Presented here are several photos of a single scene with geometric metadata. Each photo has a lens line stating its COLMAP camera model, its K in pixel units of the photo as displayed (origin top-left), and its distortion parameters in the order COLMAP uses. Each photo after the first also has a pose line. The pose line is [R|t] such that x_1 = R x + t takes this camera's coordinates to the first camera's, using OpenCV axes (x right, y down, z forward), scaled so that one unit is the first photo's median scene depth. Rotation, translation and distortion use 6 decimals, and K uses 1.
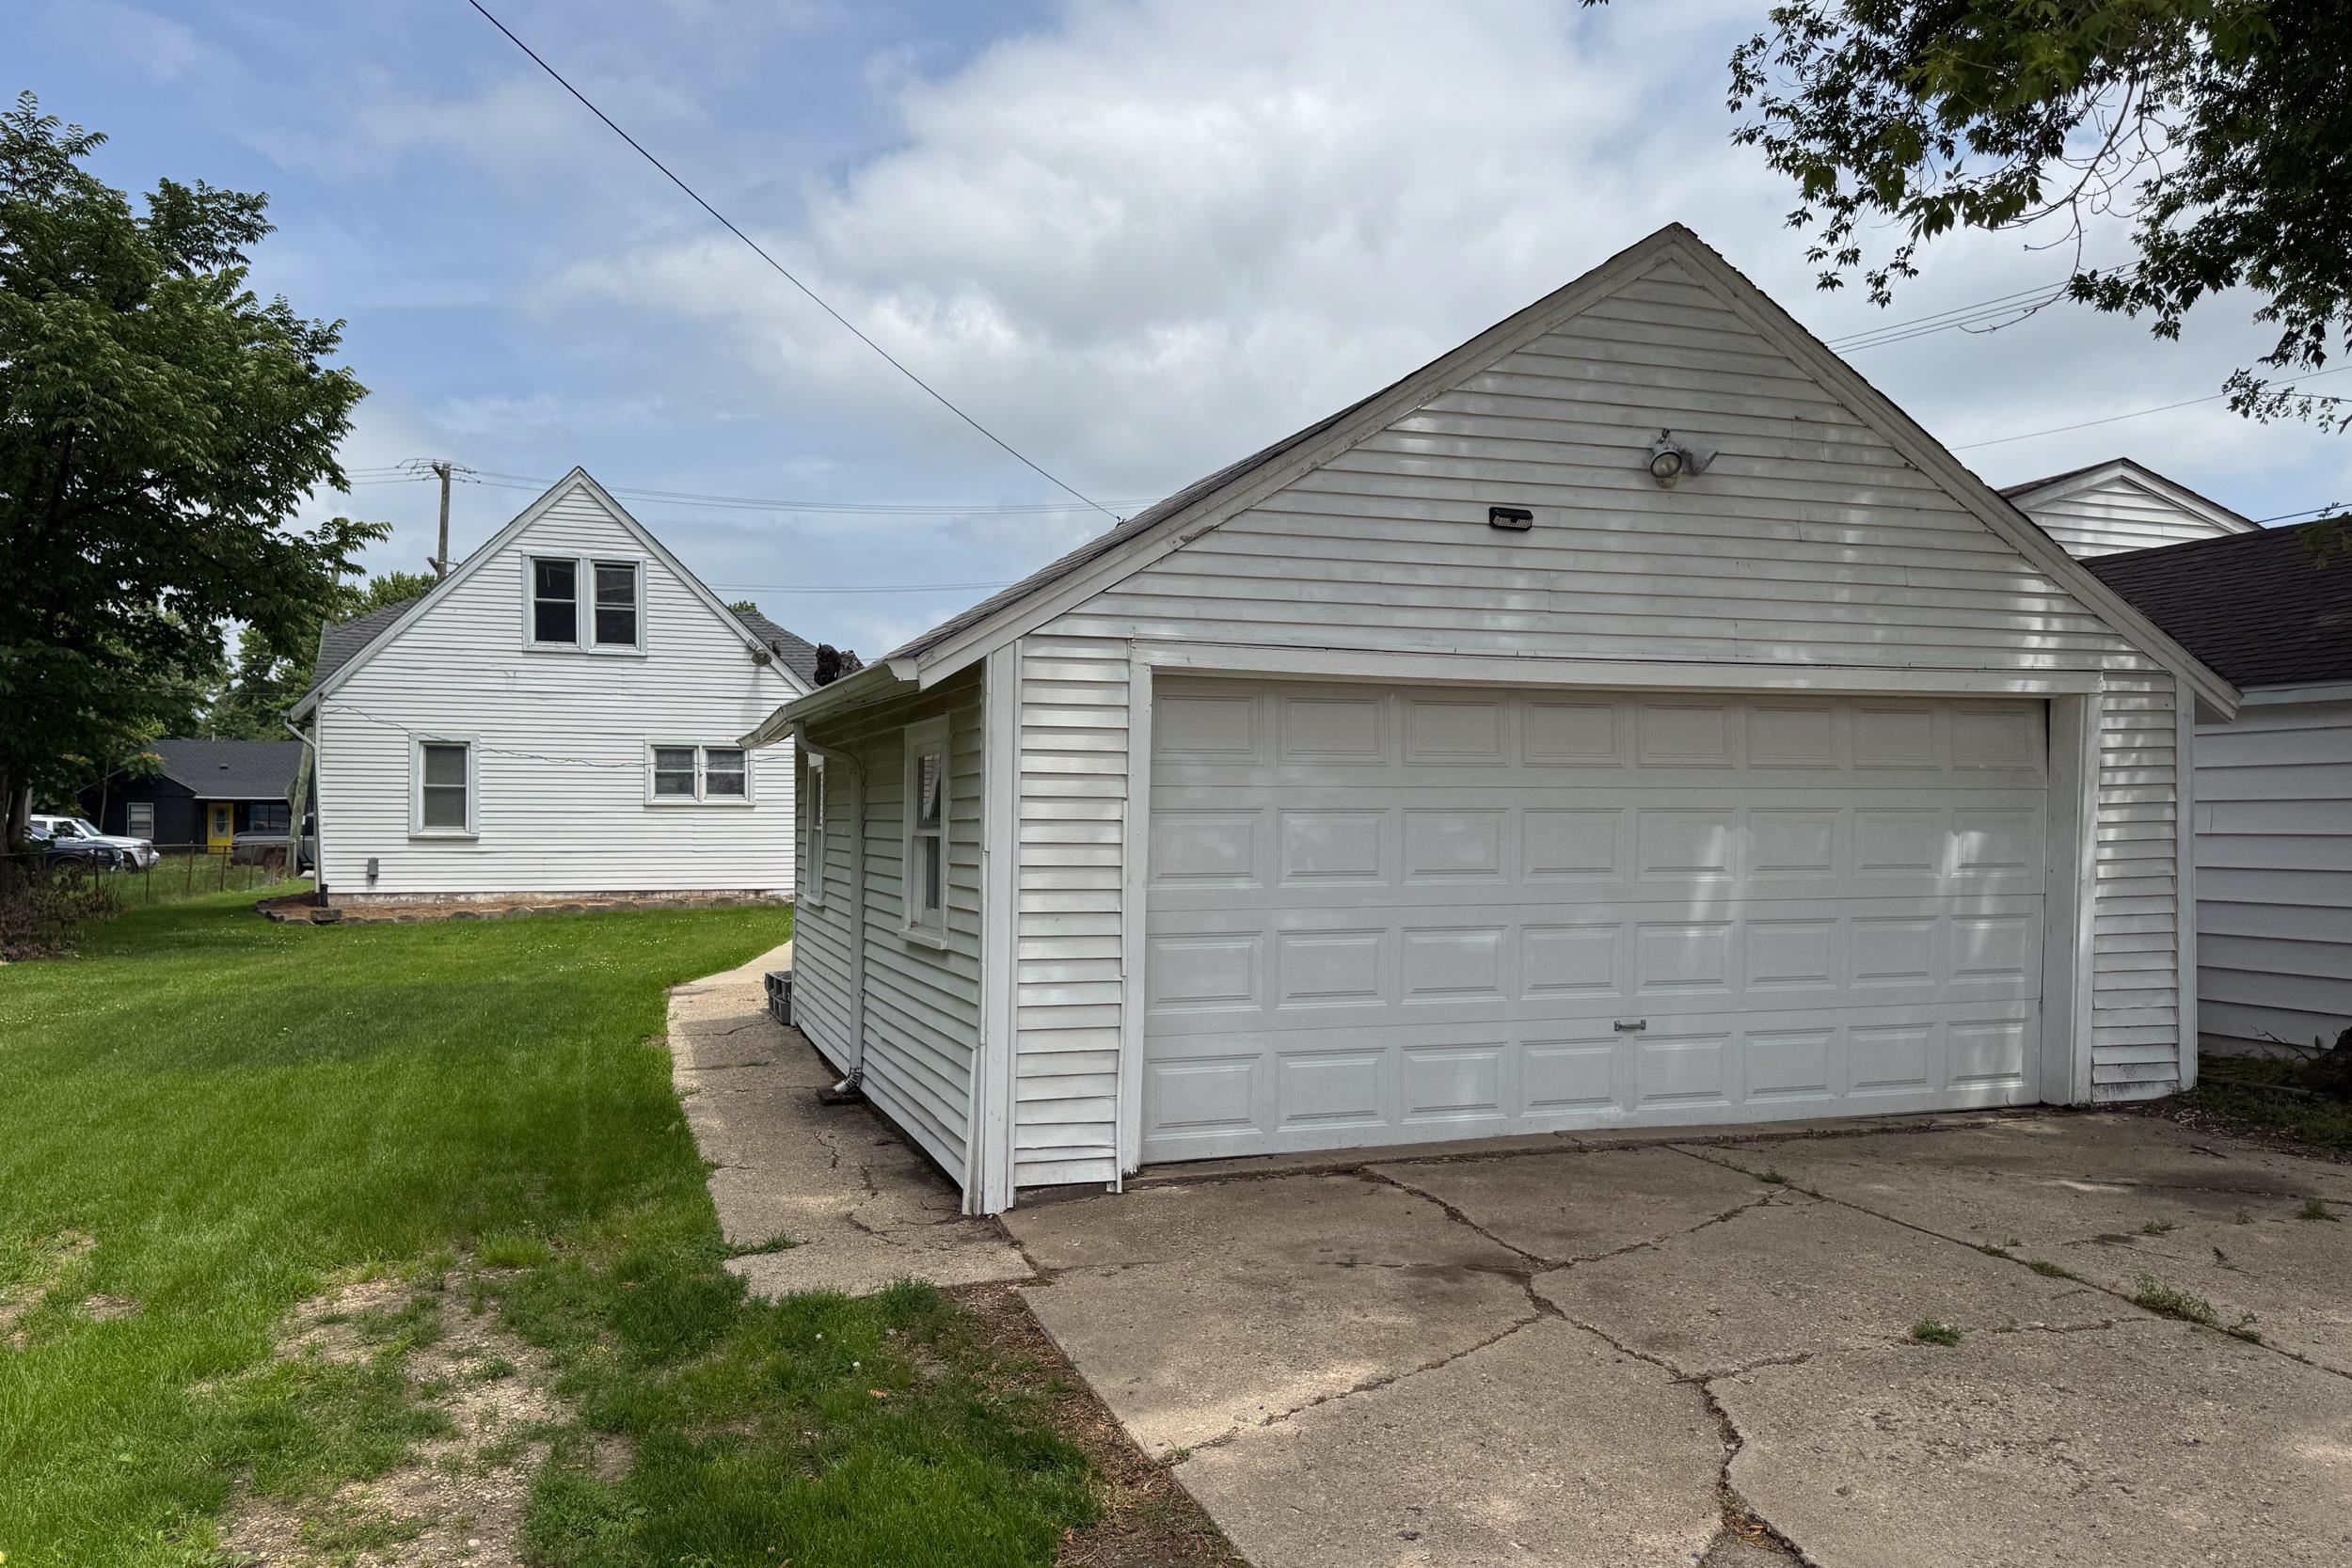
lens RADIAL K [[1575.5, 0, 1221.8], [0, 1575.5, 819.8], [0, 0, 1]] dist [-0.011114, -0.005312]
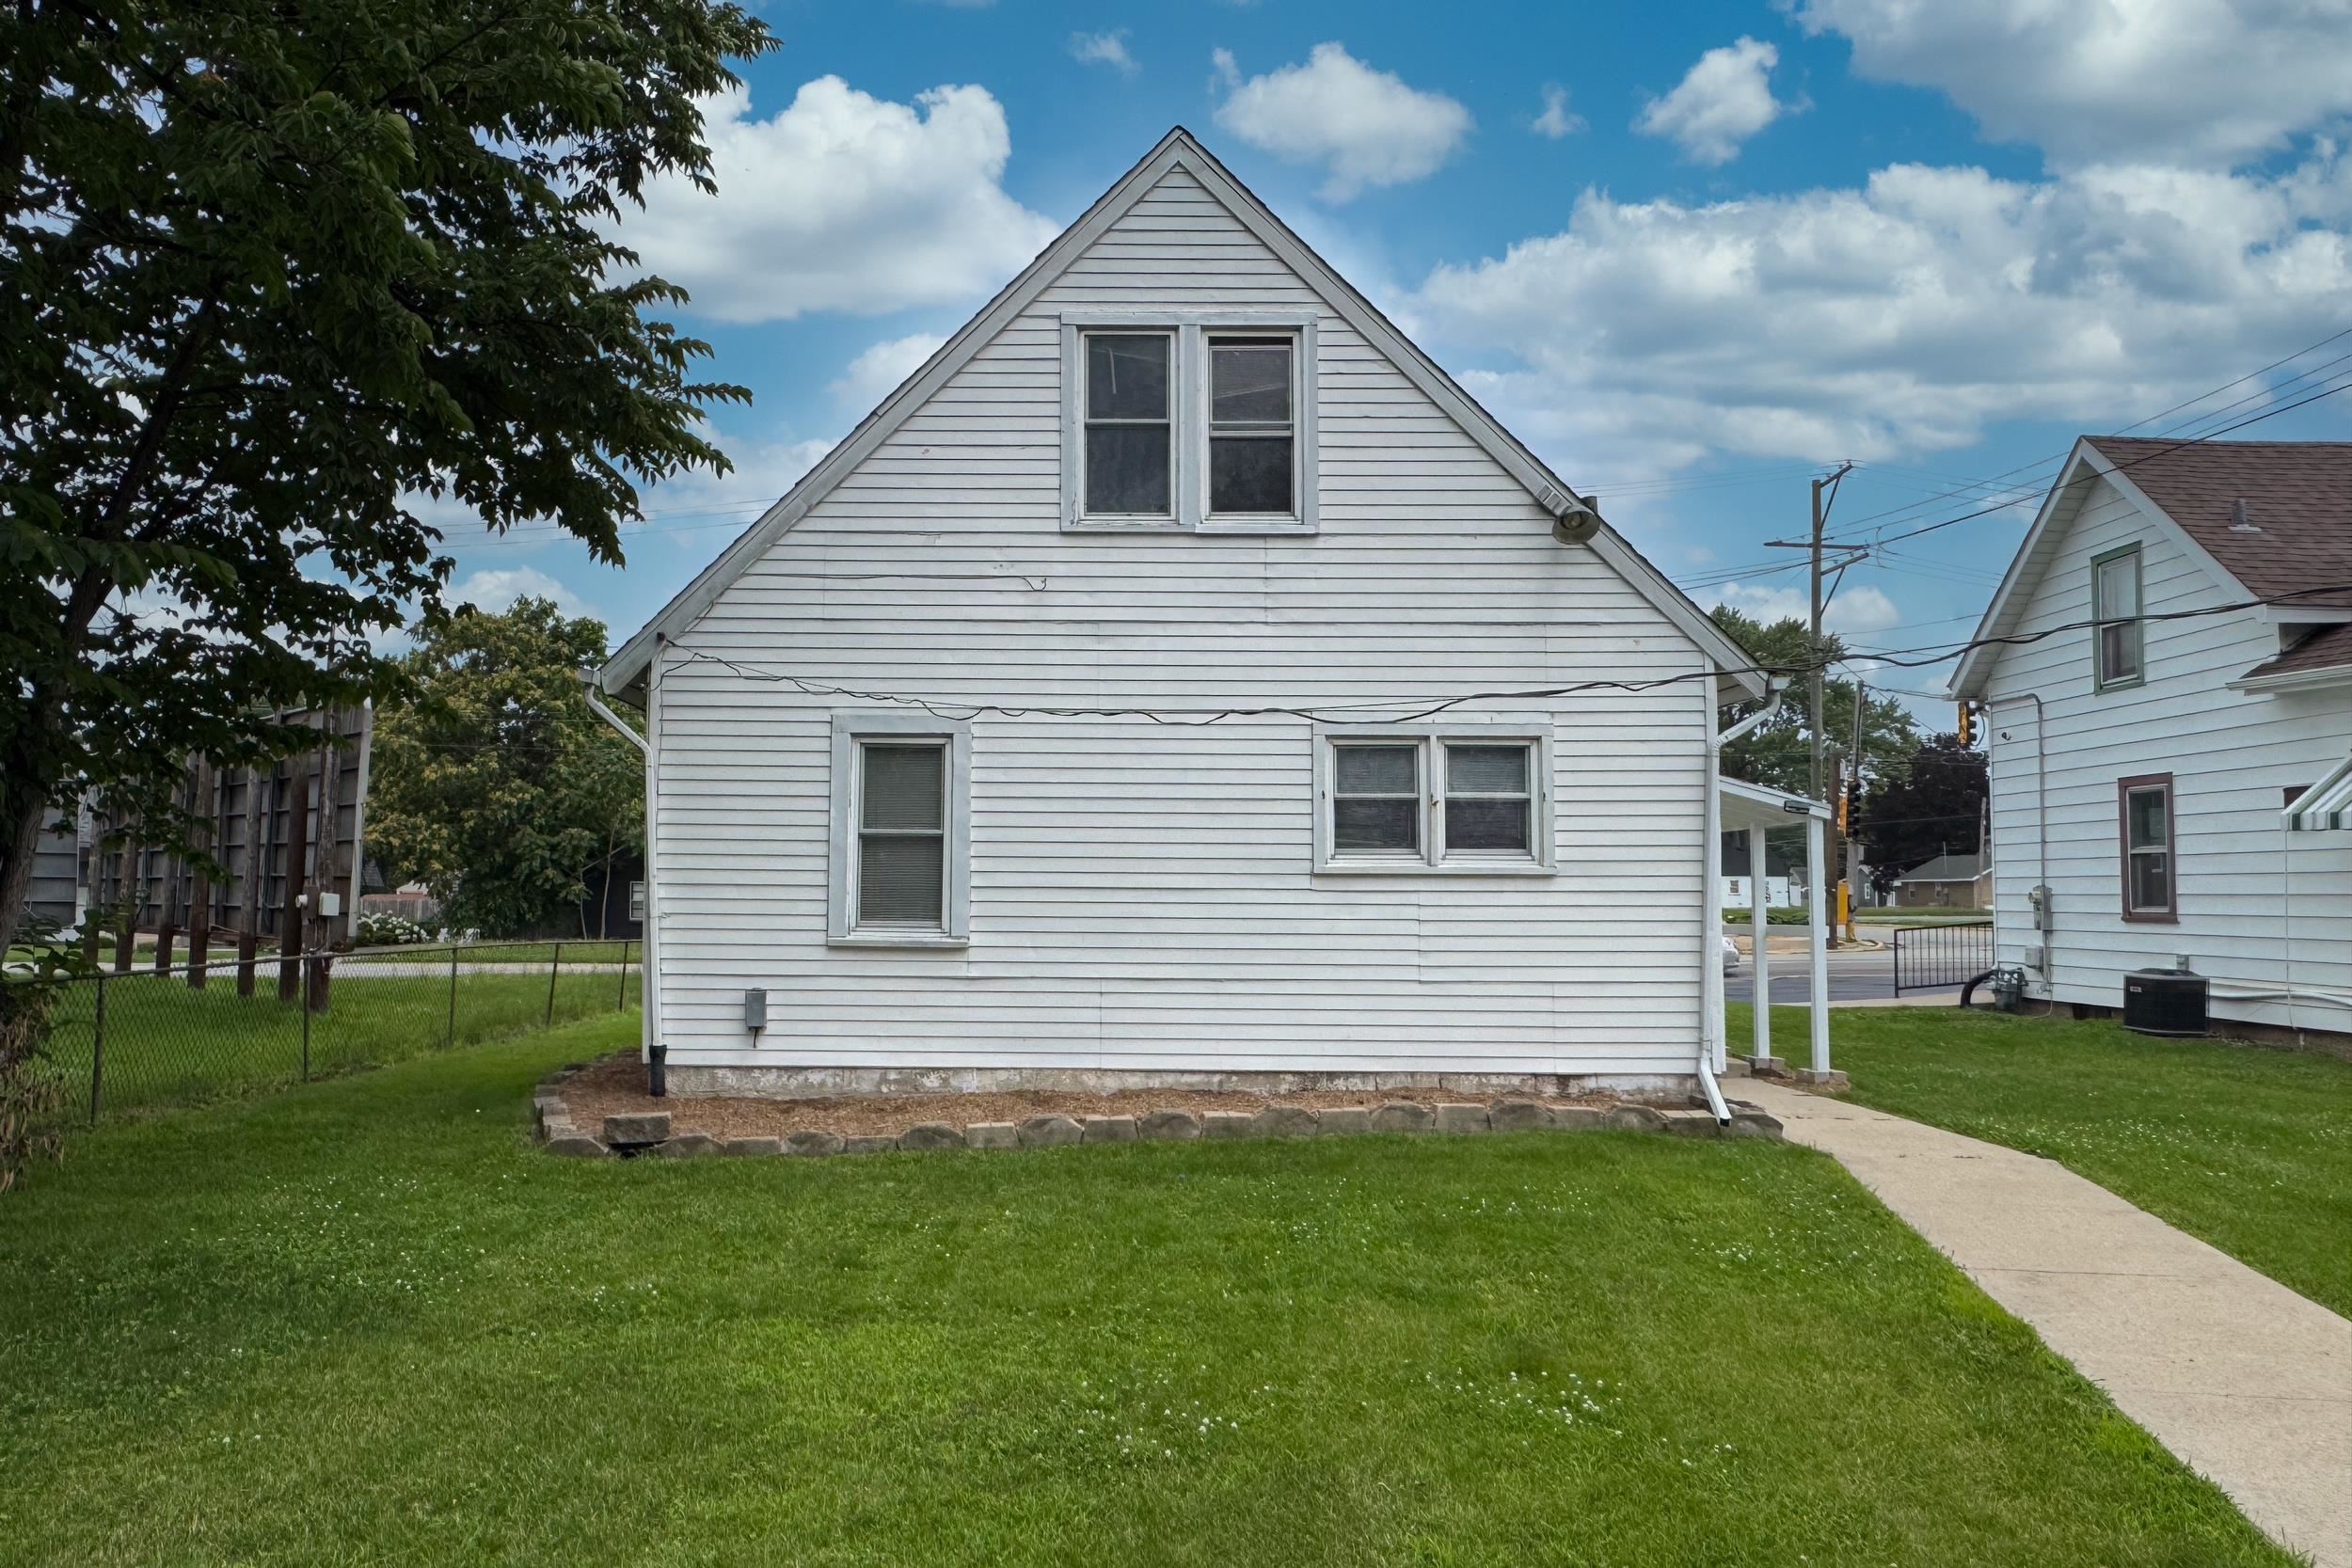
lens RADIAL K [[1558.3, 0, 1175.4], [0, 1558.3, 783.9], [0, 0, 1]] dist [0.004396, 0.000134]
pose [[0.949003, -0.021545, -0.314531, -0.271103], [-0.001713, 0.997295, -0.073482, -0.002292], [0.315263, 0.070273, 0.946399, 0.584795]]
